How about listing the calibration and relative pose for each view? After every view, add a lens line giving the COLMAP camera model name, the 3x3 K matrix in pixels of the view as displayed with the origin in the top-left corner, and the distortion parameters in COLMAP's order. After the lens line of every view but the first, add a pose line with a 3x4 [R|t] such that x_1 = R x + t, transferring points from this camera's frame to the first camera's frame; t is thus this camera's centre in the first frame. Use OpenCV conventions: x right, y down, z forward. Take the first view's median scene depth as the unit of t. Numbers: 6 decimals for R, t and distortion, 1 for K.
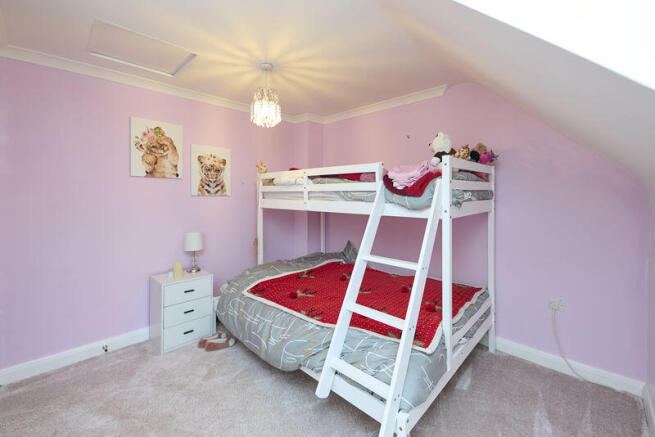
lens RADIAL K [[267.5, 0, 319.6], [0, 267.5, 196.7], [0, 0, 1]] dist [-0.001401, -0.000610]
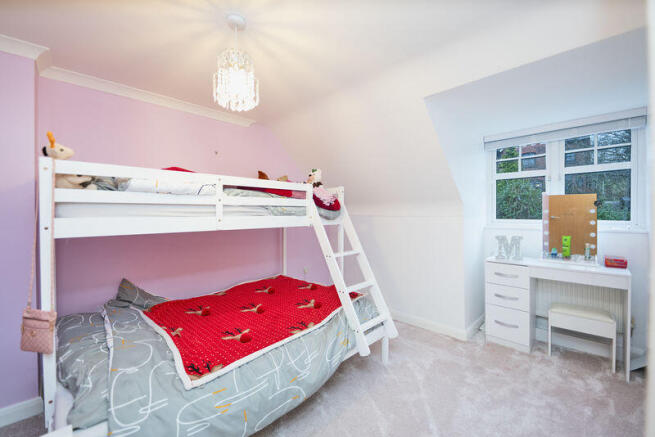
lens RADIAL K [[267.5, 0, 327.2], [0, 267.5, 214.0], [0, 0, 1]] dist [-0.001401, -0.000610]
pose [[0.026038, -0.009655, 0.999614, -0.917958], [0.006586, 0.999933, 0.009487, 0.001753], [-0.999639, 0.006337, 0.026100, 0.776893]]
